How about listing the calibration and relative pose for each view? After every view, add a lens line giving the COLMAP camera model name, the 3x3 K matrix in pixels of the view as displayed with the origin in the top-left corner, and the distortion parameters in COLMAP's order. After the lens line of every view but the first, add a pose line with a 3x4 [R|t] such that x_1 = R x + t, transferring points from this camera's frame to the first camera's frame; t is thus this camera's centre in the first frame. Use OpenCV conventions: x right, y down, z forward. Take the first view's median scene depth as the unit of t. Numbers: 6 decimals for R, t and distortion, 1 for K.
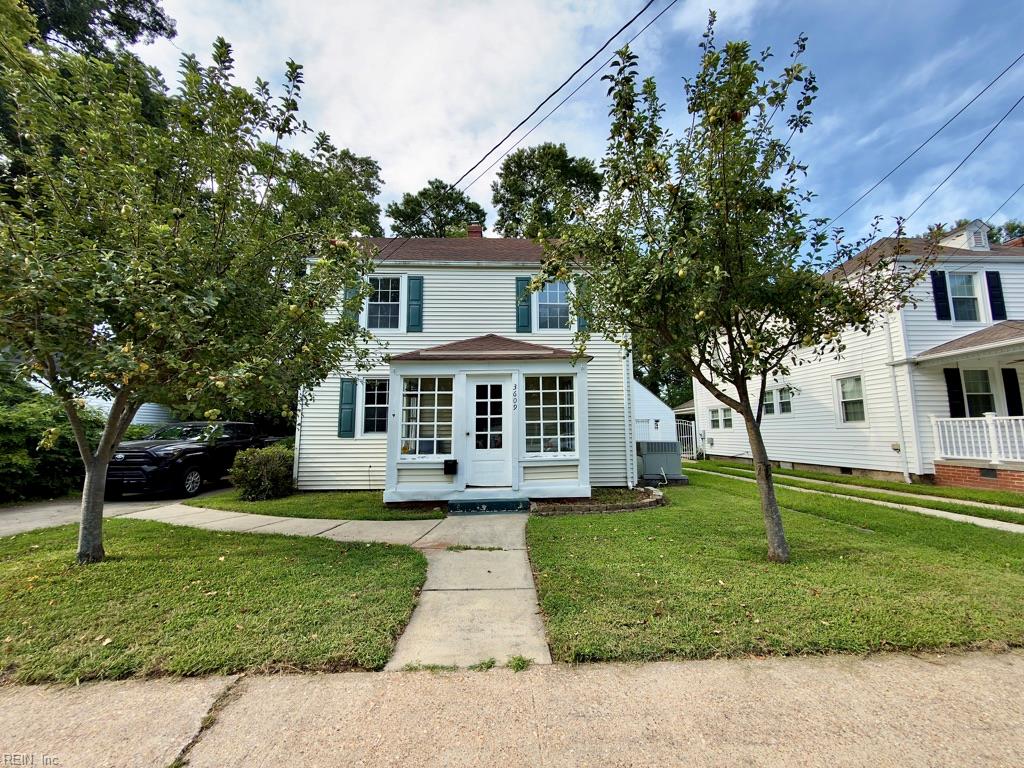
lens RADIAL K [[409.7, 0, 512.0], [0, 409.7, 384.0], [0, 0, 1]] dist [0.001546, 0.000174]
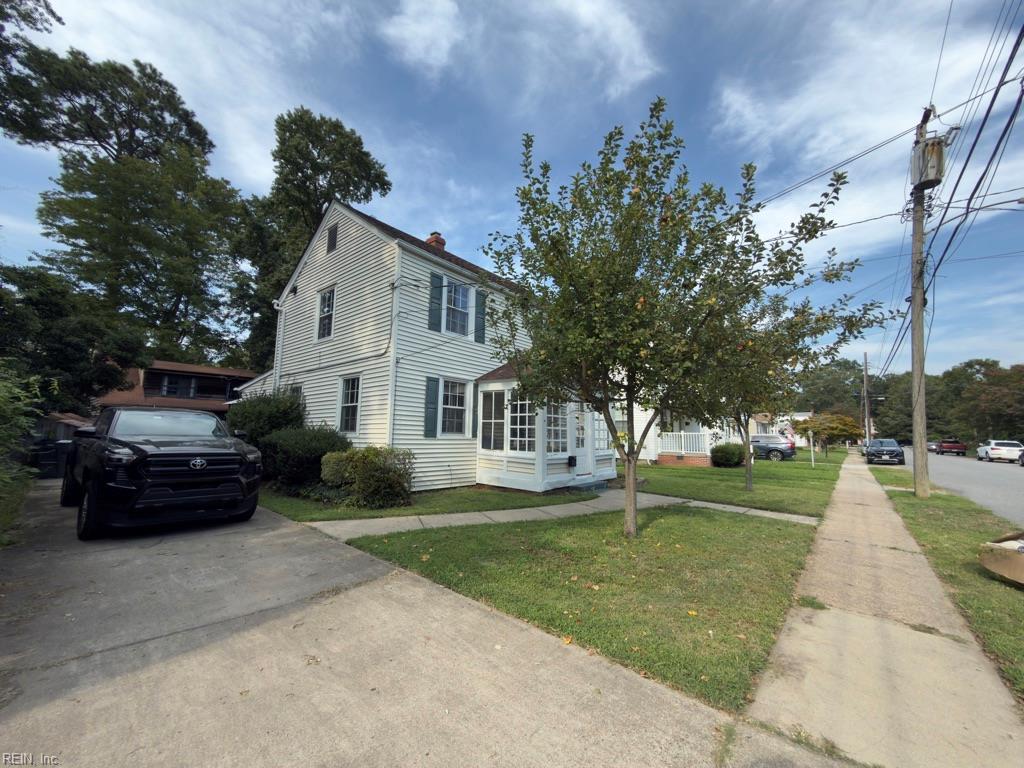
lens RADIAL K [[409.7, 0, 512.0], [0, 409.7, 384.0], [0, 0, 1]] dist [0.001546, 0.000174]
pose [[0.662366, 0.112491, 0.740687, -1.014536], [-0.112210, 0.992407, -0.050376, 0.030403], [-0.740729, -0.049745, 0.669959, 0.197762]]
